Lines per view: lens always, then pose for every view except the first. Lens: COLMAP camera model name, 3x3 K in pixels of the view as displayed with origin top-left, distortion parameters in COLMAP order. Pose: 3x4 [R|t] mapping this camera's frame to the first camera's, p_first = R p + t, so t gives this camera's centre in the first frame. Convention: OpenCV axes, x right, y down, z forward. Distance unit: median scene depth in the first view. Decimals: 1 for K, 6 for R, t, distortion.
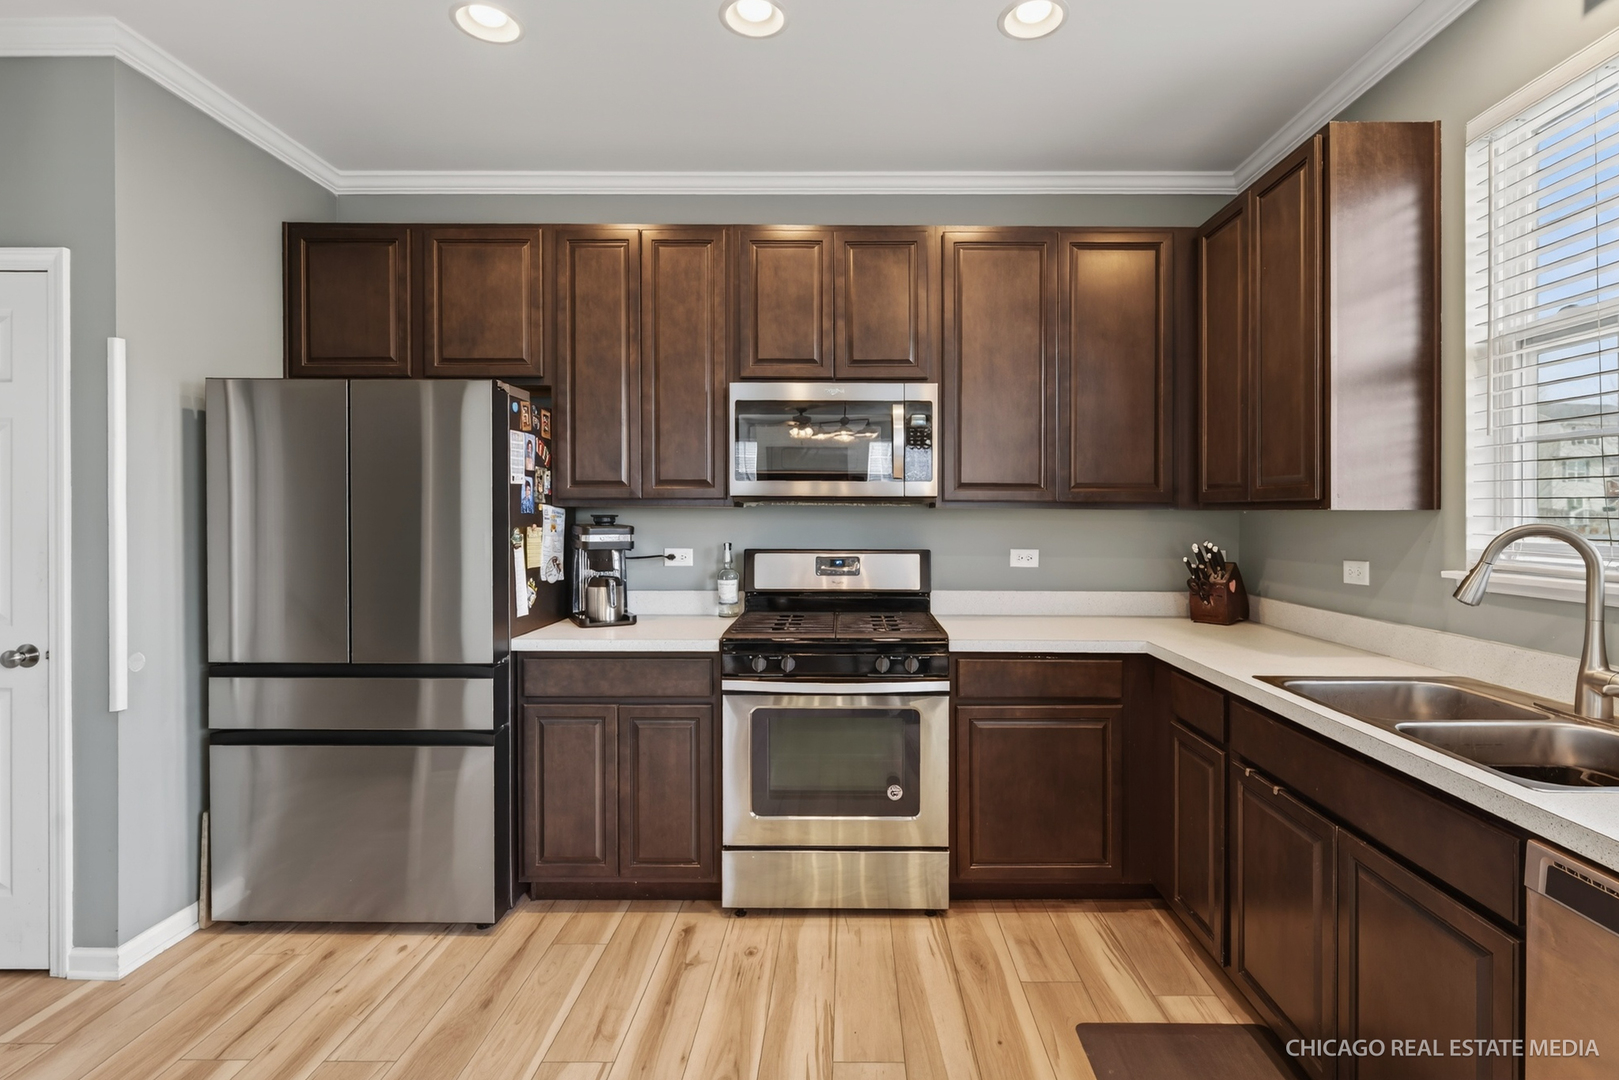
lens RADIAL K [[767.8, 0, 844.7], [0, 767.8, 514.5], [0, 0, 1]] dist [0.000093, 0.000164]
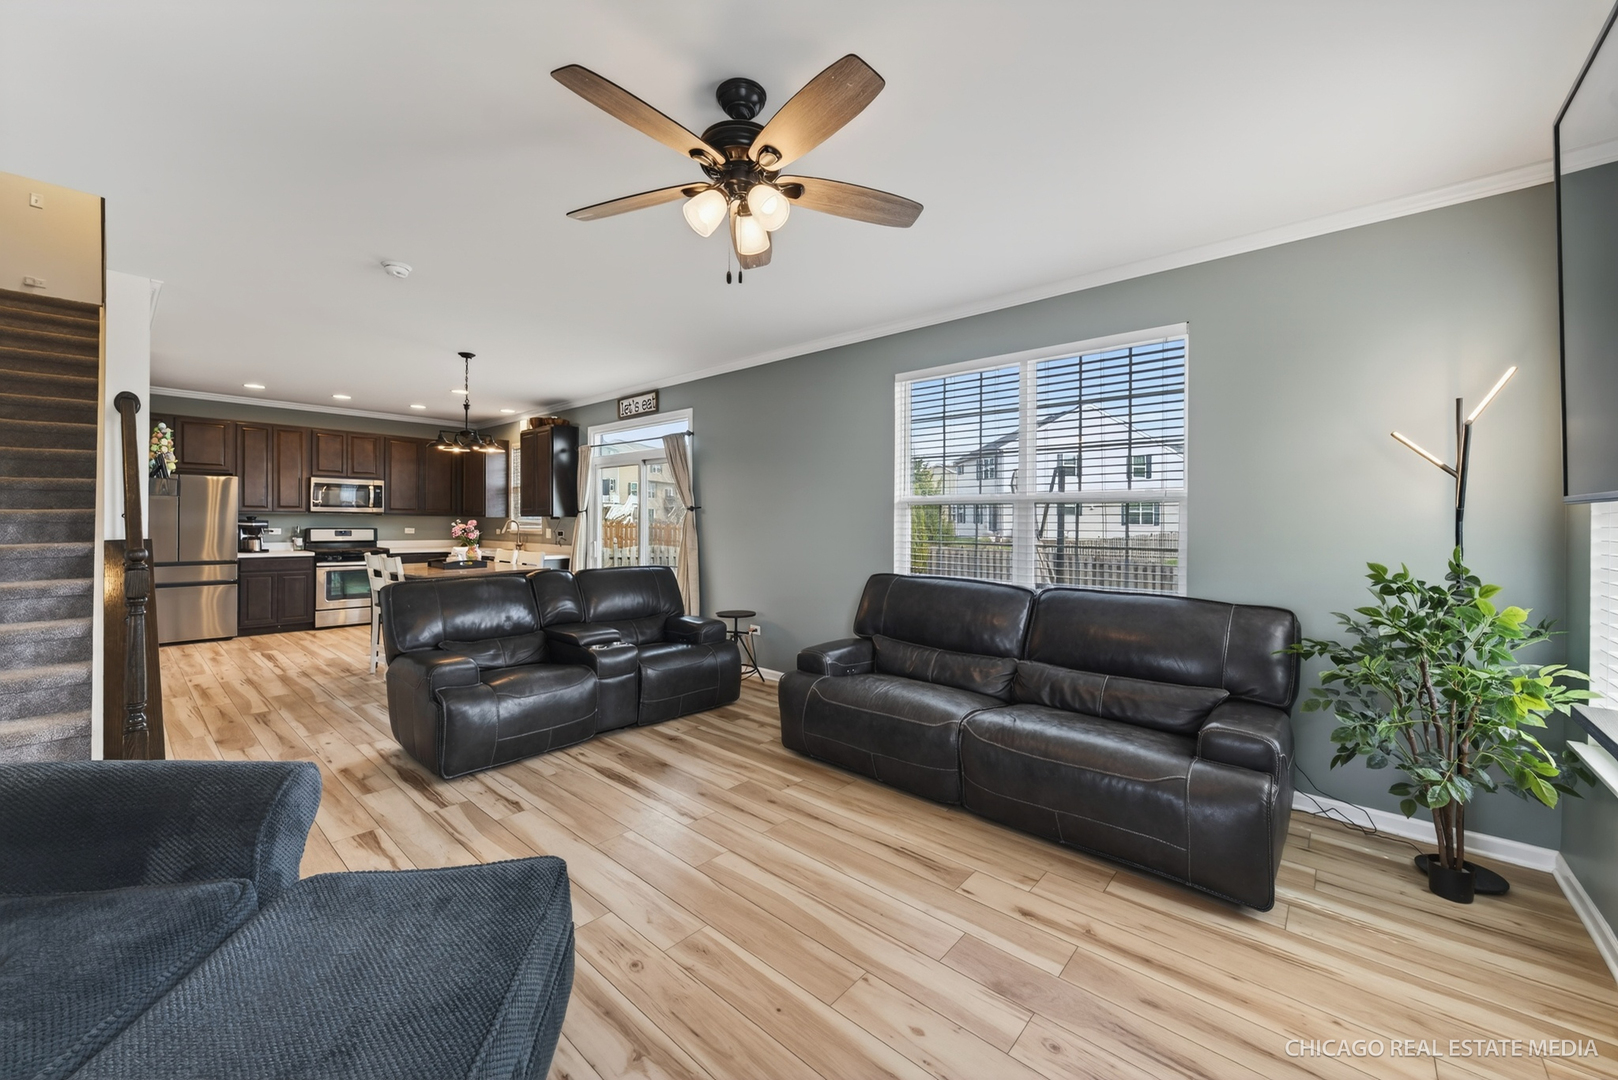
lens RADIAL K [[615.1, 0, 807.1], [0, 615.1, 519.2], [0, 0, 1]] dist [-0.001874, -0.000133]
pose [[0.655751, 0.005711, 0.754956, -0.810351], [-0.006975, 0.999975, -0.001506, -0.001363], [-0.754945, -0.004278, 0.655774, -2.564080]]
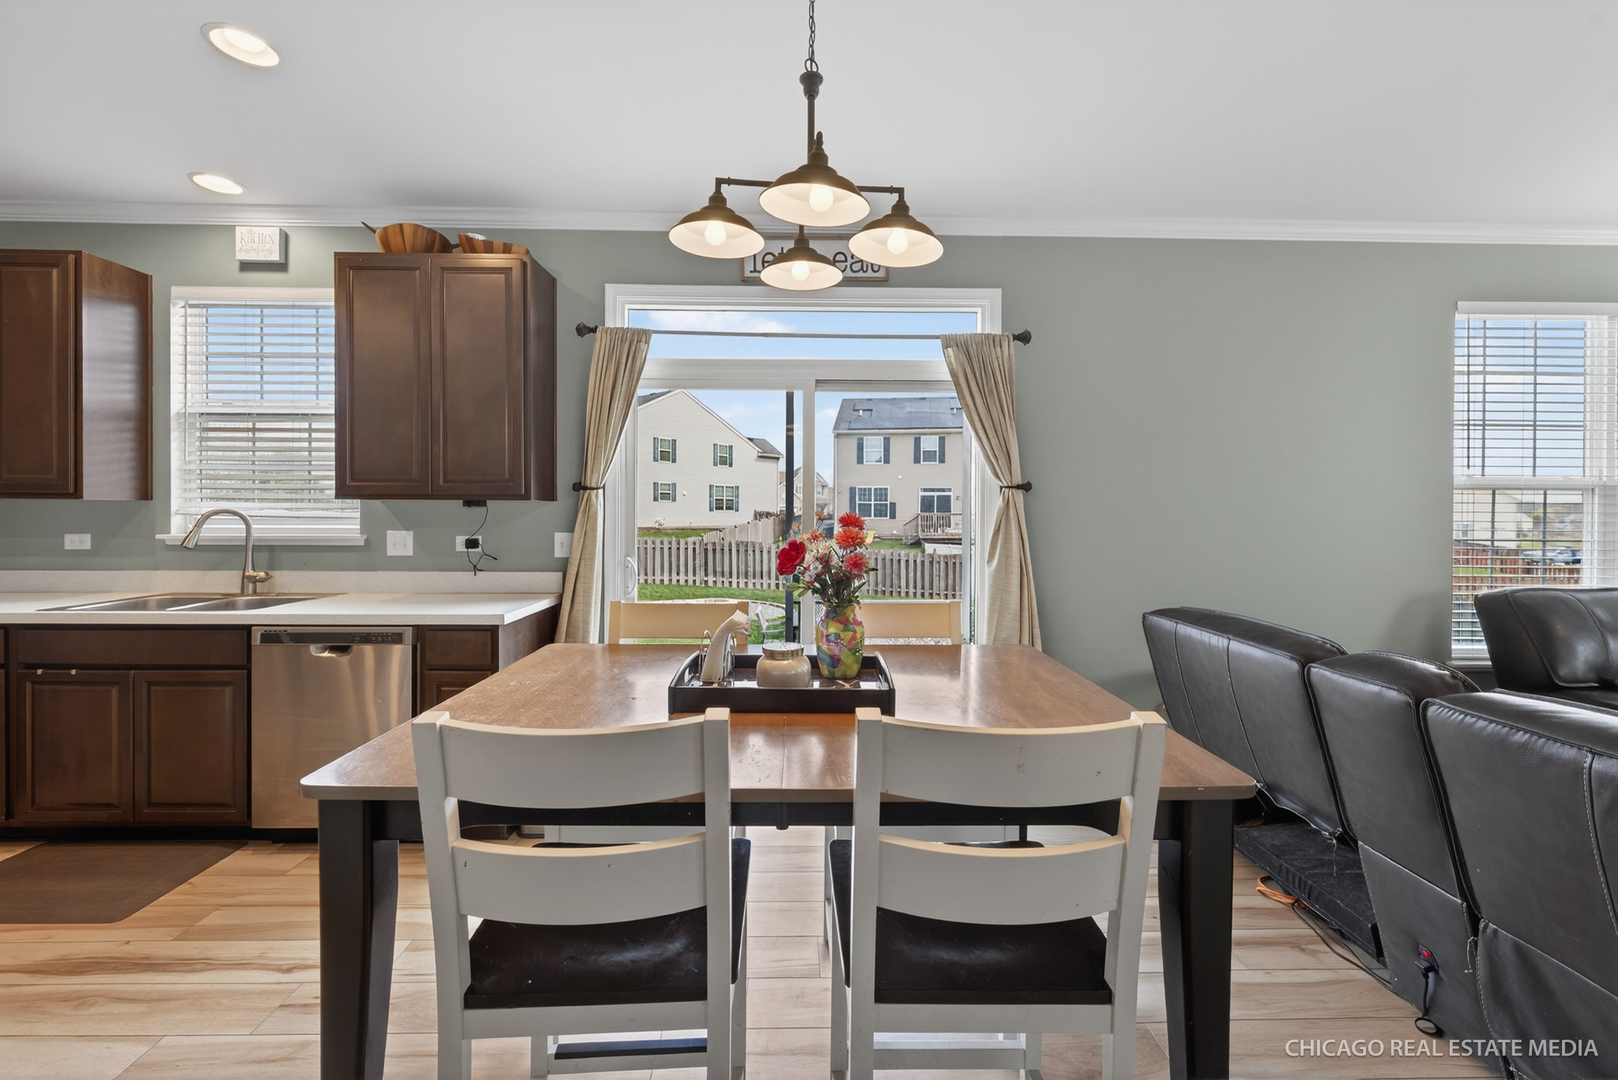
lens RADIAL K [[646.9, 0, 807.9], [0, 646.9, 515.4], [0, 0, 1]] dist [0.001317, -0.000233]
pose [[-0.020833, -0.009643, 0.999736, -0.585189], [-0.007197, 0.999929, 0.009495, 0.002512], [-0.999757, -0.006997, -0.020901, -0.365771]]
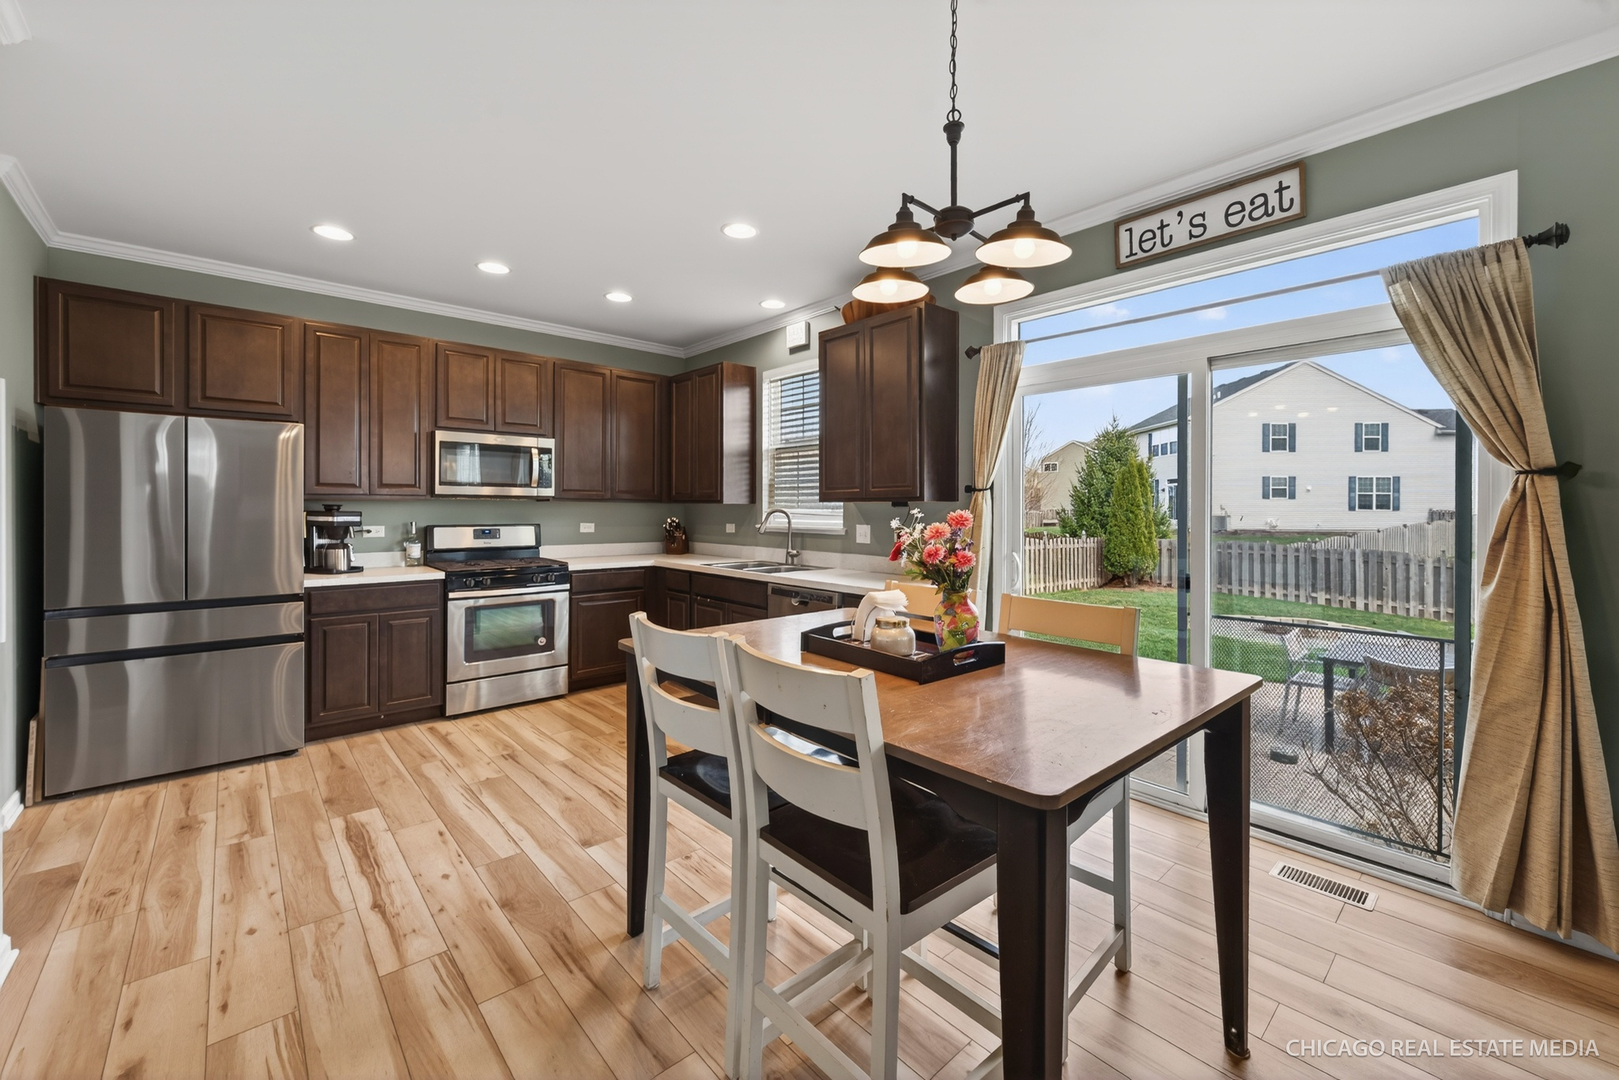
lens RADIAL K [[651.5, 0, 817.8], [0, 651.5, 507.0], [0, 0, 1]] dist [0.001563, -0.000125]
pose [[0.741177, 0.000843, 0.671309, -0.547258], [-0.002483, 0.999996, 0.001486, 0.000912], [-0.671305, -0.002768, 0.741176, -0.766999]]
